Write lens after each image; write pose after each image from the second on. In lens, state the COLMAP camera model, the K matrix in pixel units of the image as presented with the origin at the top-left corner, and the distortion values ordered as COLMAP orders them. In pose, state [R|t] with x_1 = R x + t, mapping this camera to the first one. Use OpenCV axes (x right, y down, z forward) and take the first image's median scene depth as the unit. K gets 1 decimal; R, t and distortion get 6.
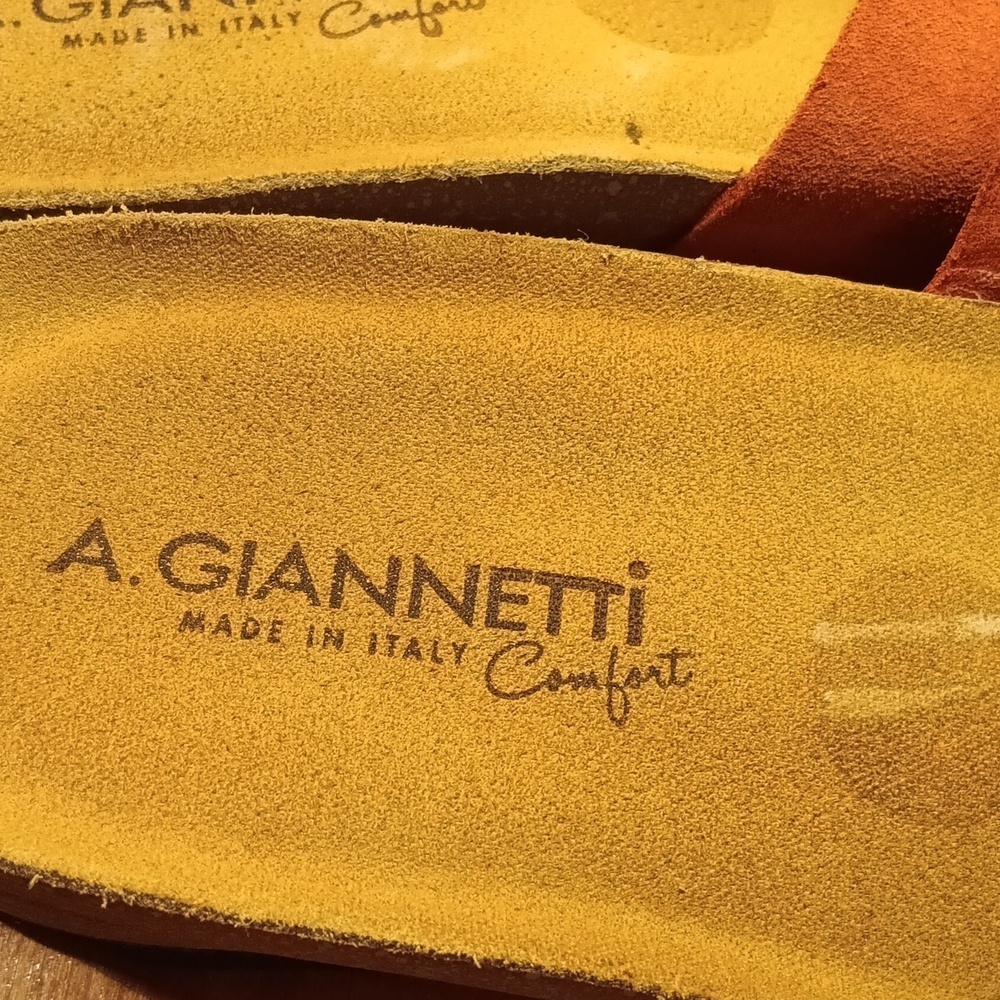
lens RADIAL K [[1279.3, 0, 500.0], [0, 1279.3, 500.0], [0, 0, 1]] dist [0.062090, -0.091843]
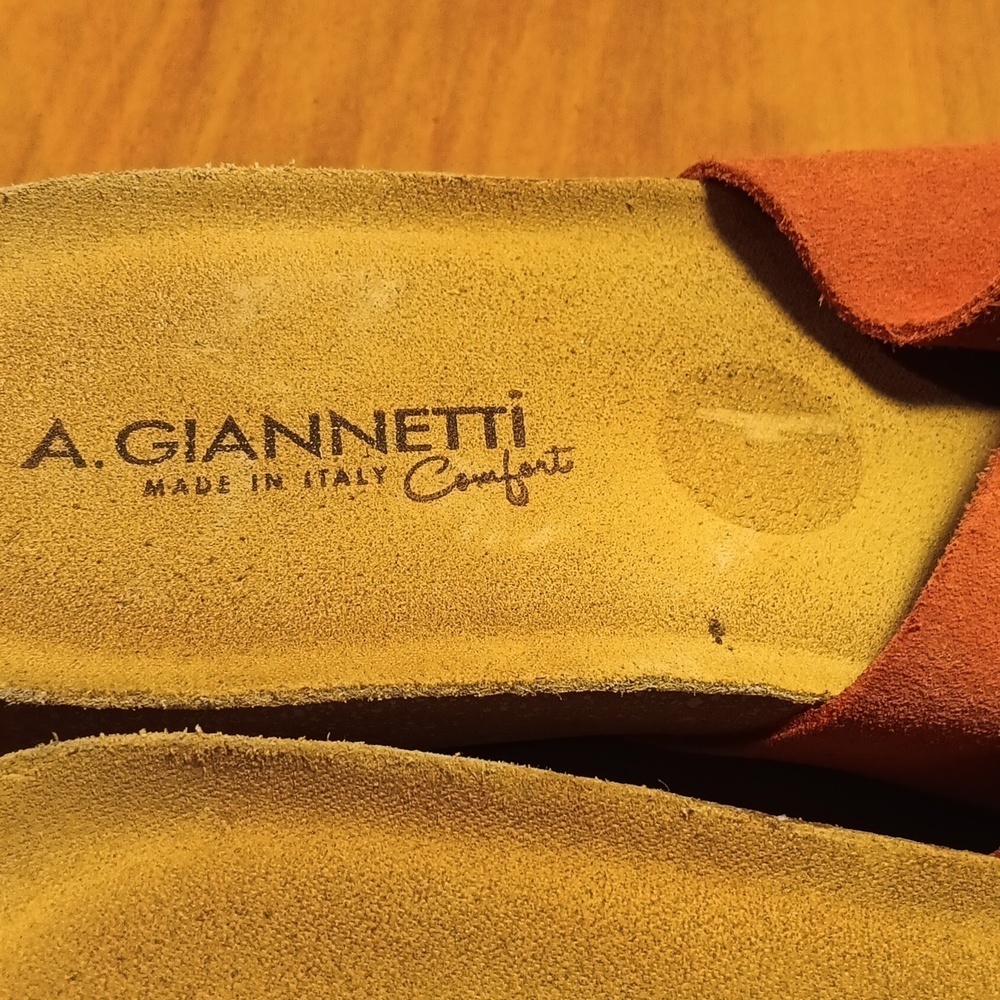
lens RADIAL K [[1279.3, 0, 500.0], [0, 1279.3, 500.0], [0, 0, 1]] dist [0.062090, -0.091843]
pose [[0.997318, 0.073001, -0.005166, -0.070151], [-0.073011, 0.997330, -0.001796, -0.411630], [0.005021, 0.002168, 0.999985, 0.022478]]
